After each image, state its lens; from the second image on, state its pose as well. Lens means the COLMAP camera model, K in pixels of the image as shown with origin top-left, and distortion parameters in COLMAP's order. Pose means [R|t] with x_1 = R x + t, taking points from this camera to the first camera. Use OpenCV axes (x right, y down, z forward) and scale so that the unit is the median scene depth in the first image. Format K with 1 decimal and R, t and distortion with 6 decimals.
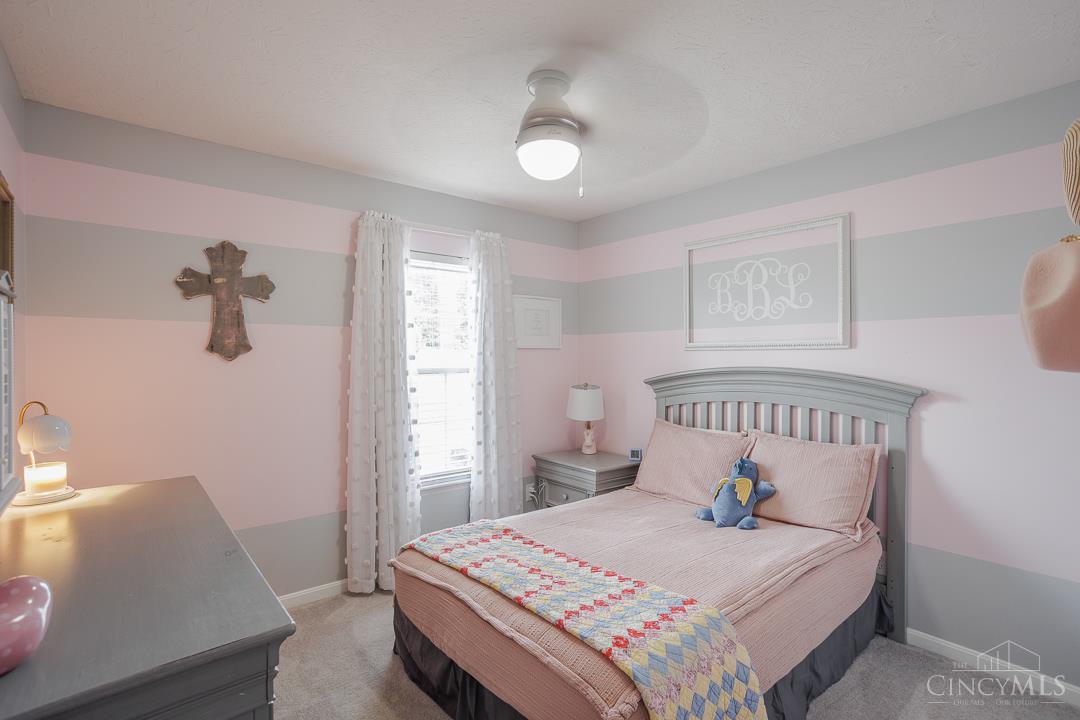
lens RADIAL K [[518.0, 0, 539.1], [0, 518.0, 355.2], [0, 0, 1]] dist [-0.055946, 0.038214]
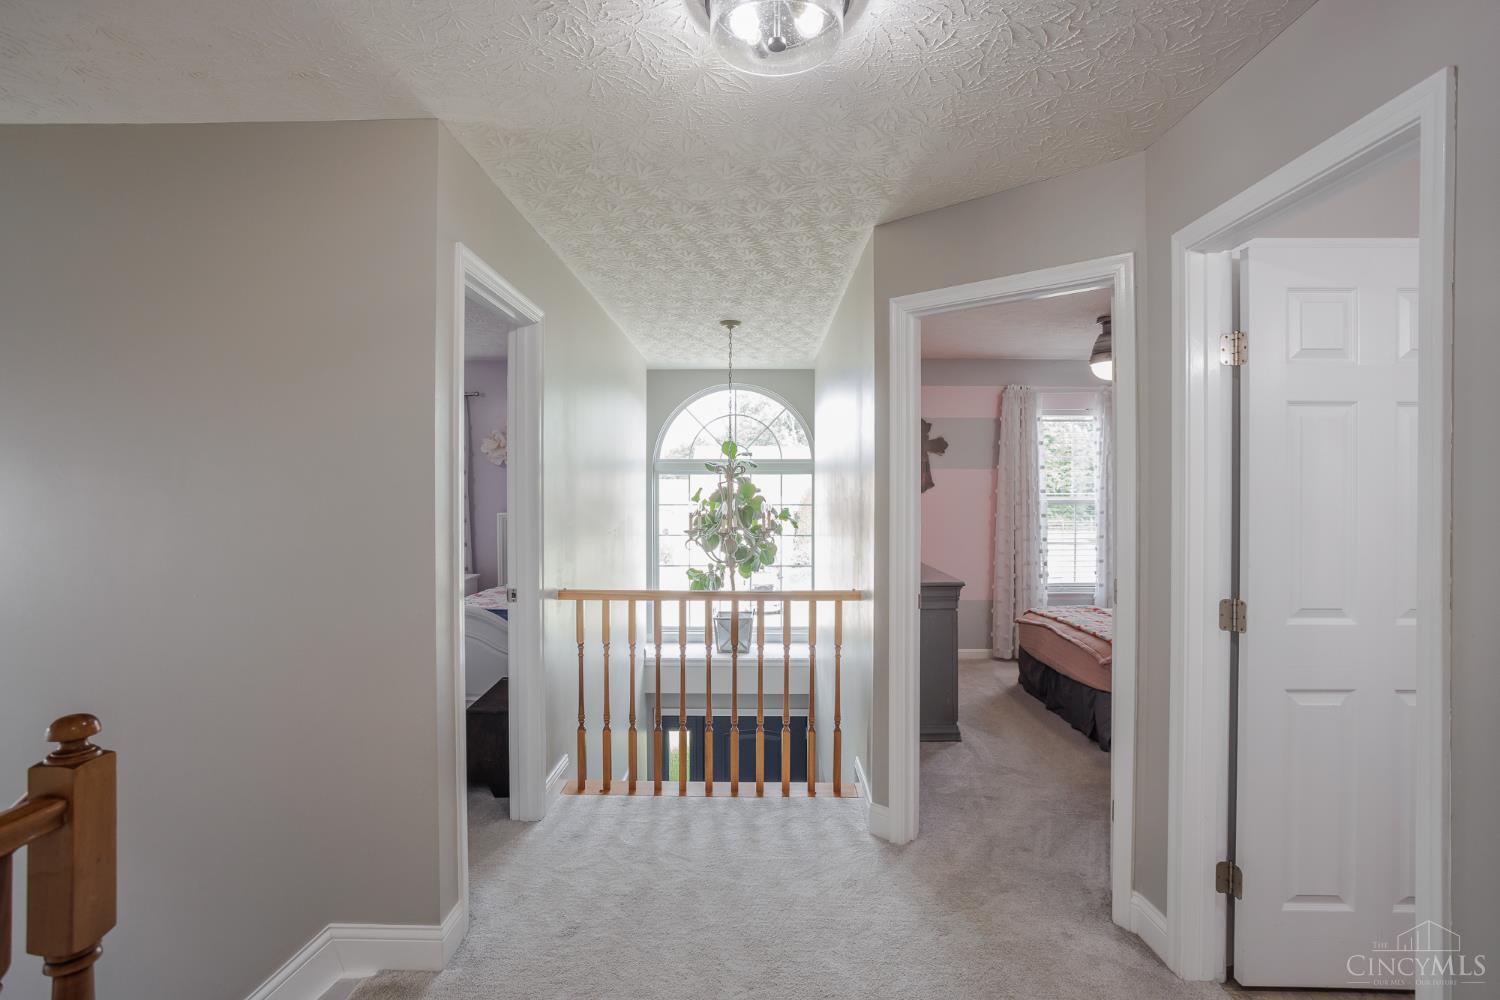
lens RADIAL K [[719.5, 0, 748.7], [0, 719.5, 493.3], [0, 0, 1]] dist [-0.055946, 0.038214]
pose [[0.754695, 0.008816, -0.656017, 0.404154], [-0.000194, 0.999913, 0.013214, -0.014889], [0.656076, -0.009845, 0.754631, -0.924152]]
